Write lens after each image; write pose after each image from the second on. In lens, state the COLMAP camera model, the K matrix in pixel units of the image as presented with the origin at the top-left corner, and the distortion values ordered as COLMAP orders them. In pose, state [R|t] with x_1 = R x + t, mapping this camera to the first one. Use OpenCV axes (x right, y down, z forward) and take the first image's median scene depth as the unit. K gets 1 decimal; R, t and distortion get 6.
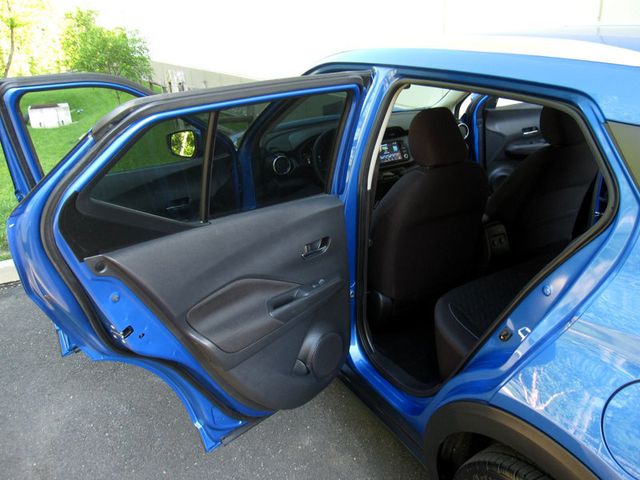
lens RADIAL K [[524.0, 0, 322.4], [0, 524.0, 239.5], [0, 0, 1]] dist [-0.057741, 0.009537]
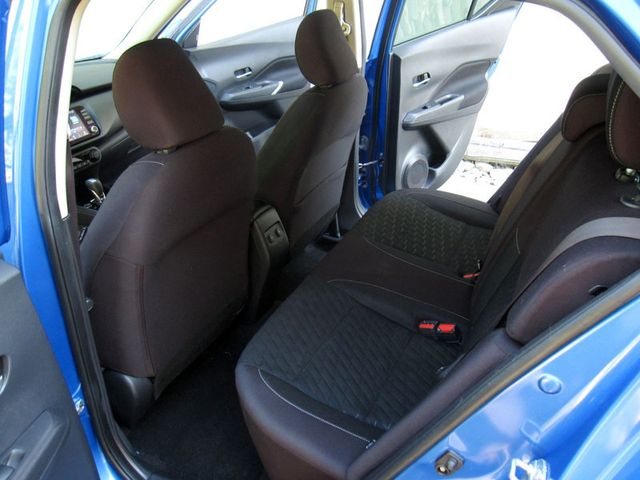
lens RADIAL K [[524.0, 0, 319.7], [0, 524.0, 238.5], [0, 0, 1]] dist [-0.057741, 0.009537]
pose [[0.814587, -0.247532, 0.524571, 0.020569], [0.201811, 0.968814, 0.143775, -0.083399], [-0.543801, -0.011253, 0.839139, 0.397984]]
